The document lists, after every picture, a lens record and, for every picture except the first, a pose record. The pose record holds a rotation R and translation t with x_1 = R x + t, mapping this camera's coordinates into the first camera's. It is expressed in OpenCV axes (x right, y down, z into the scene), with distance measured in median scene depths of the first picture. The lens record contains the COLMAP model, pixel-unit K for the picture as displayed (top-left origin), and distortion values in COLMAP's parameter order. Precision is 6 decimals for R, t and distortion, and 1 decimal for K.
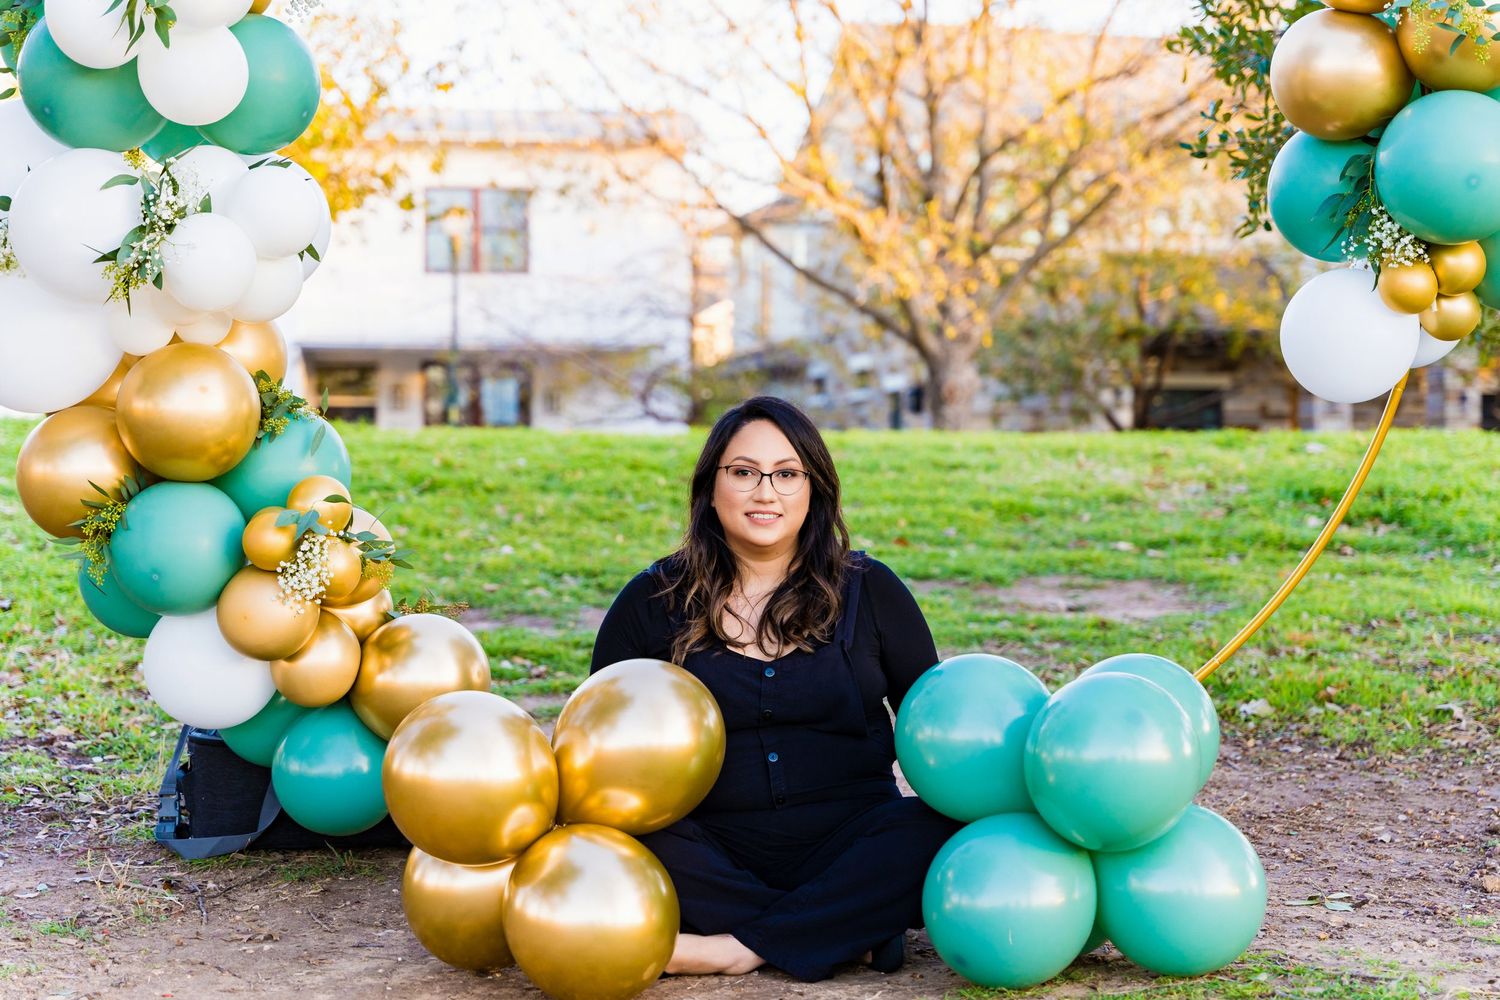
lens RADIAL K [[2792.9, 0, 804.1], [0, 2792.9, 540.0], [0, 0, 1]] dist [0.041354, 0.000000]
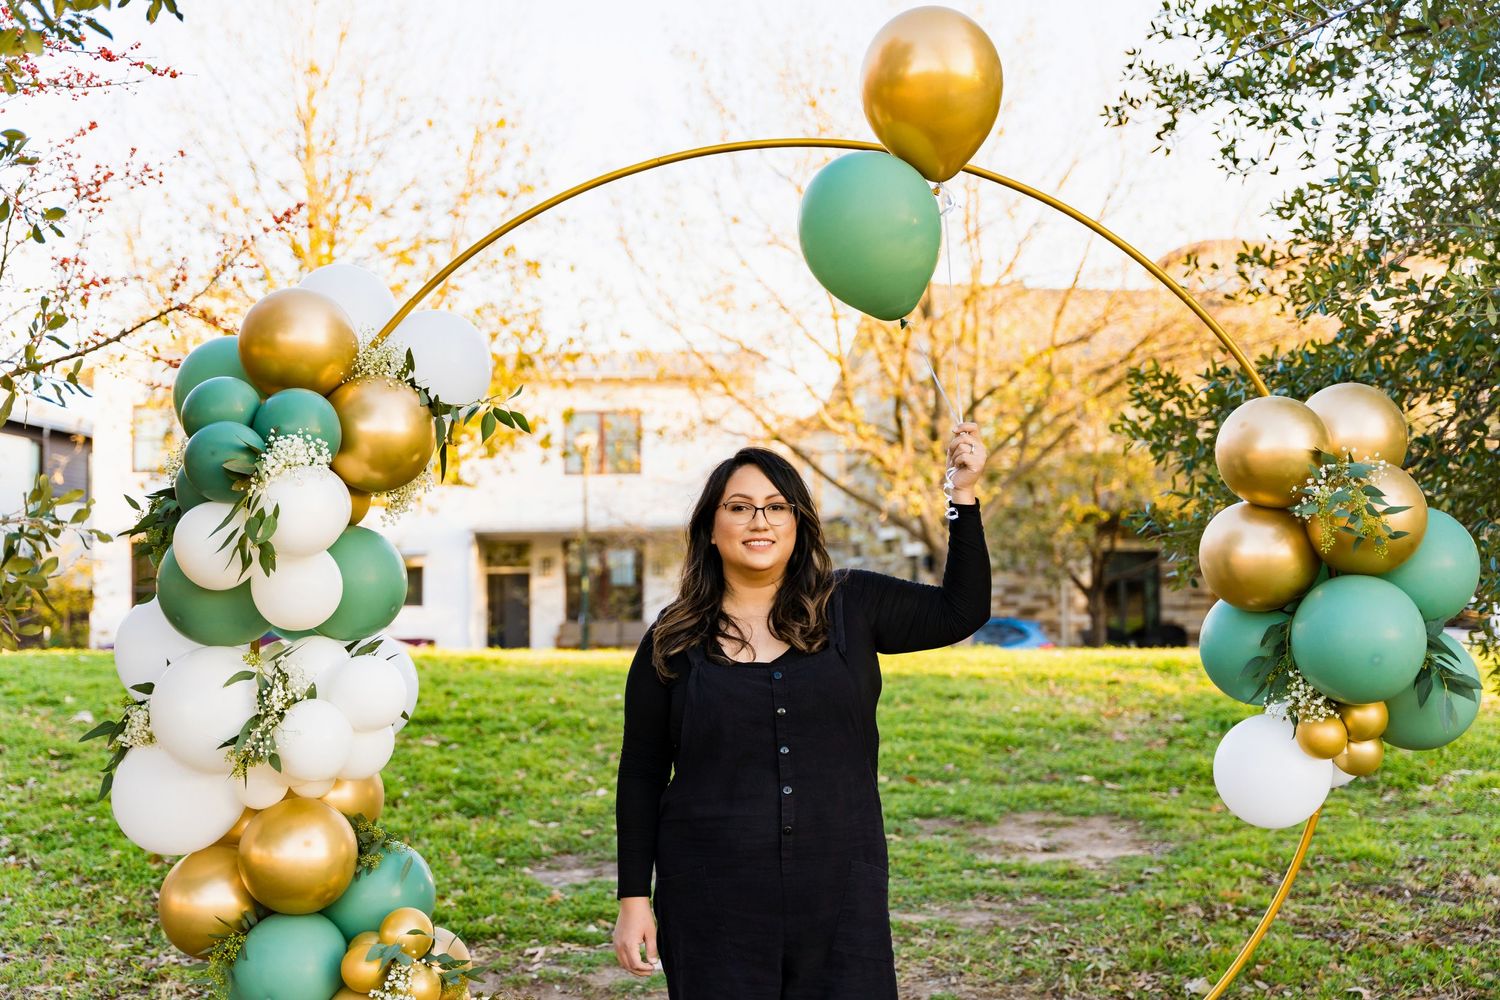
lens RADIAL K [[2063.1, 0, 750.1], [0, 2063.1, 510.3], [0, 0, 1]] dist [0.028255, 0.000000]
pose [[0.998806, -0.013602, -0.046914, 0.007810], [0.010324, 0.997533, -0.069435, -0.058773], [0.047743, 0.068868, 0.996483, 0.051457]]
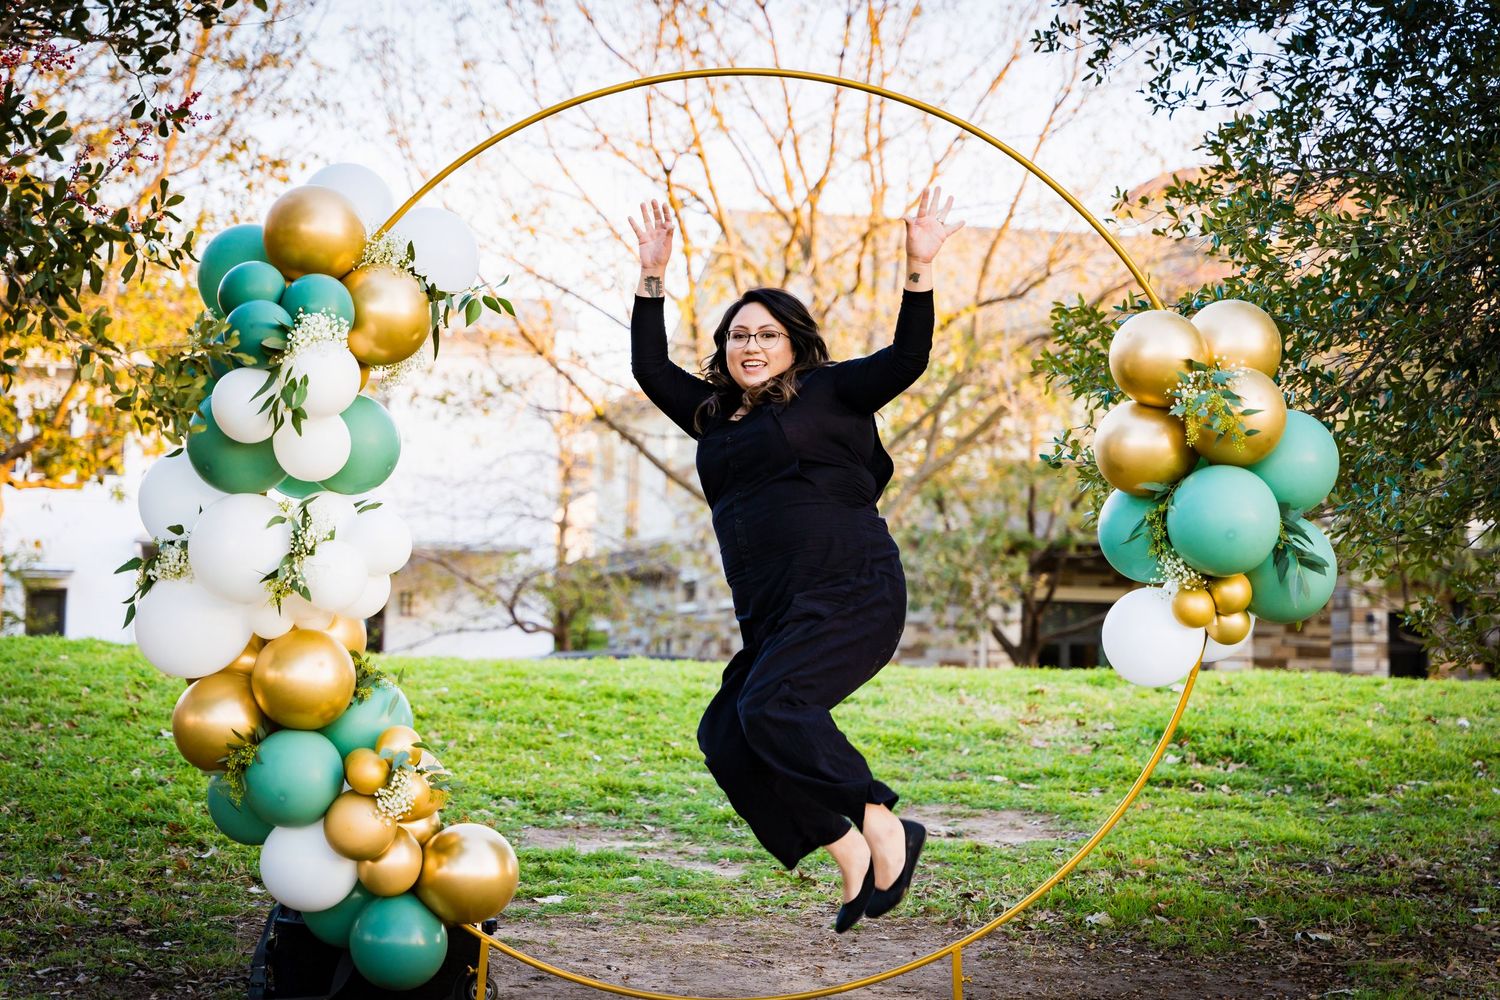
lens RADIAL K [[3053.6, 0, 749.9], [0, 3053.6, 495.4], [0, 0, 1]] dist [0.061870, 0.000000]
pose [[0.999478, 0.018789, 0.026267, -0.019764], [-0.016488, 0.996224, -0.085235, -0.005075], [-0.027769, 0.084758, 0.996015, -0.231203]]
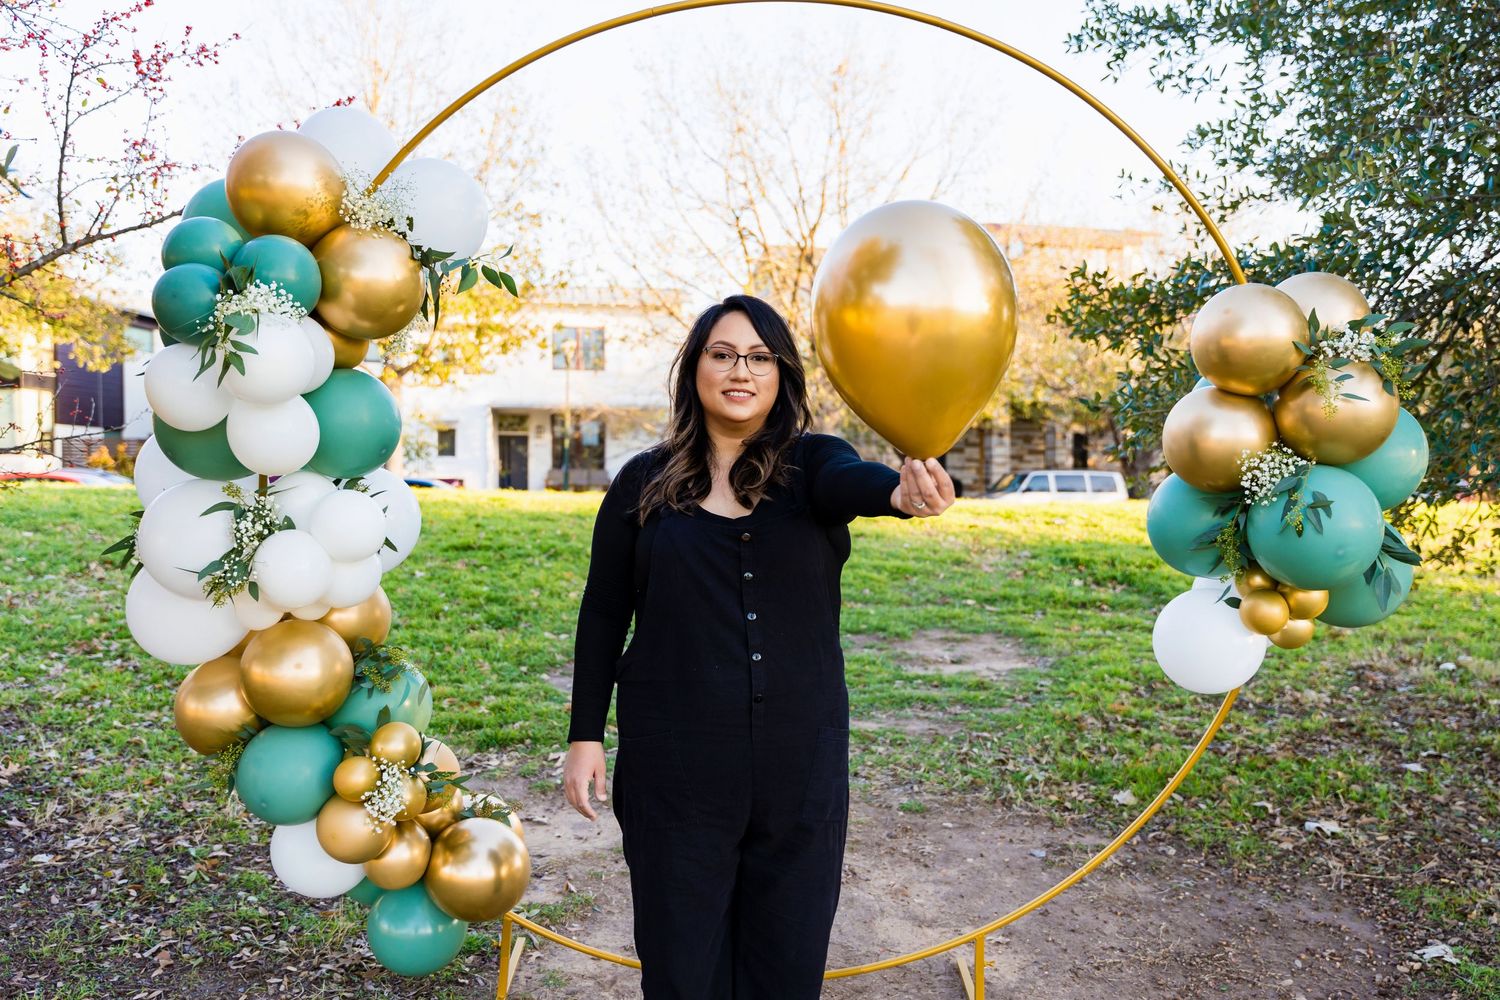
lens RADIAL K [[1340.6, 0, 752.4], [0, 1340.6, 557.9], [0, 0, 1]] dist [-0.000395, -0.016155]
pose [[0.999864, 0.009497, 0.013501, -0.028032], [-0.010138, 0.998786, 0.048205, -0.064743], [-0.013027, -0.048336, 0.998746, 0.214957]]
